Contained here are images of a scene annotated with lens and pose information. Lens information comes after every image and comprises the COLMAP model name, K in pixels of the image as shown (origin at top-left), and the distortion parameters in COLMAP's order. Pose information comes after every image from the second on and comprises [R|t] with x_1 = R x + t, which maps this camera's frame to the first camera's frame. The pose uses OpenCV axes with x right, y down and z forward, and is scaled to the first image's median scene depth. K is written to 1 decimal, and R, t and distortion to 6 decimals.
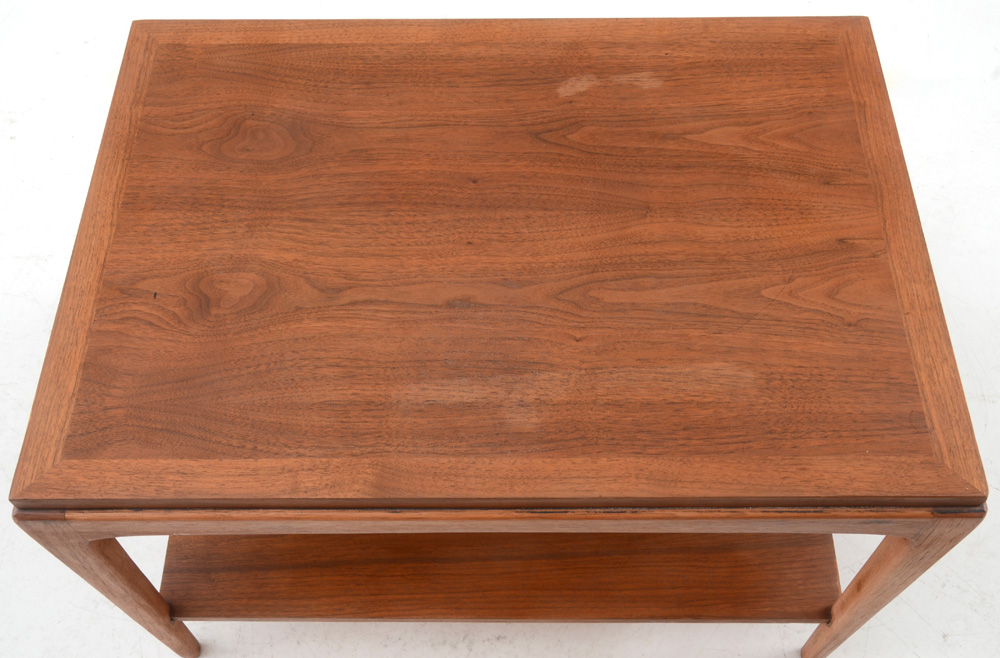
lens RADIAL K [[1024.6, 0, 499.9], [0, 1024.6, 330.3], [0, 0, 1]] dist [0.054266, 0.000000]
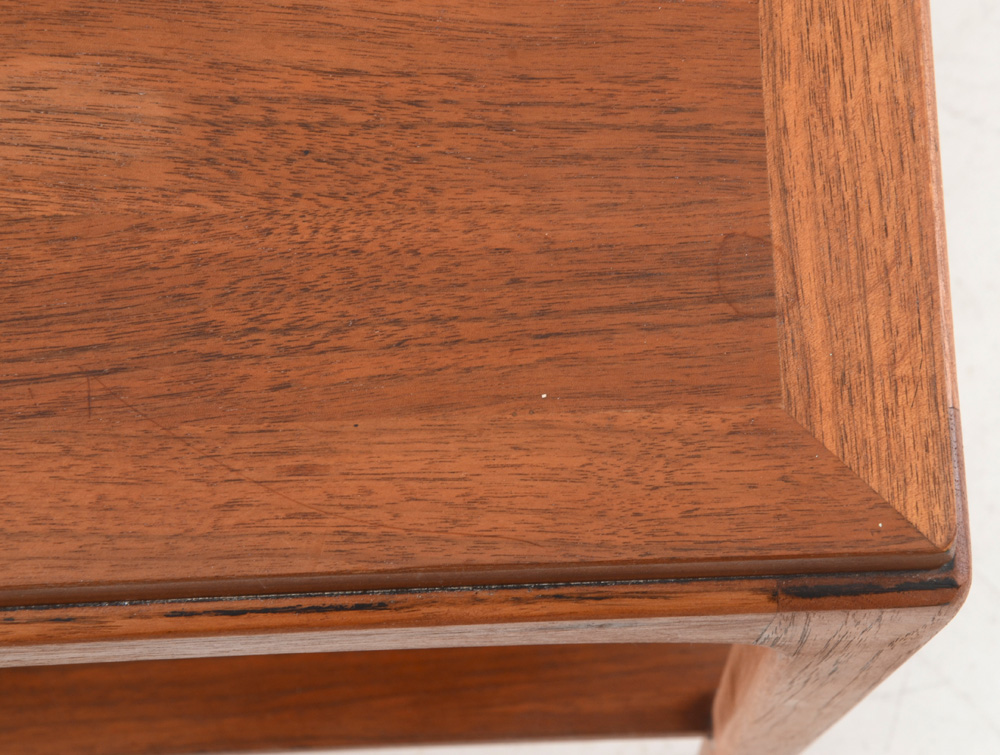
lens RADIAL K [[2590.3, 0, 500.4], [0, 2590.3, 377.2], [0, 0, 1]] dist [0.297973, 0.000000]
pose [[0.998979, -0.023591, 0.038530, 0.313147], [0.012383, 0.963155, 0.268662, -0.071695], [-0.043449, -0.267910, 0.962464, 0.332512]]
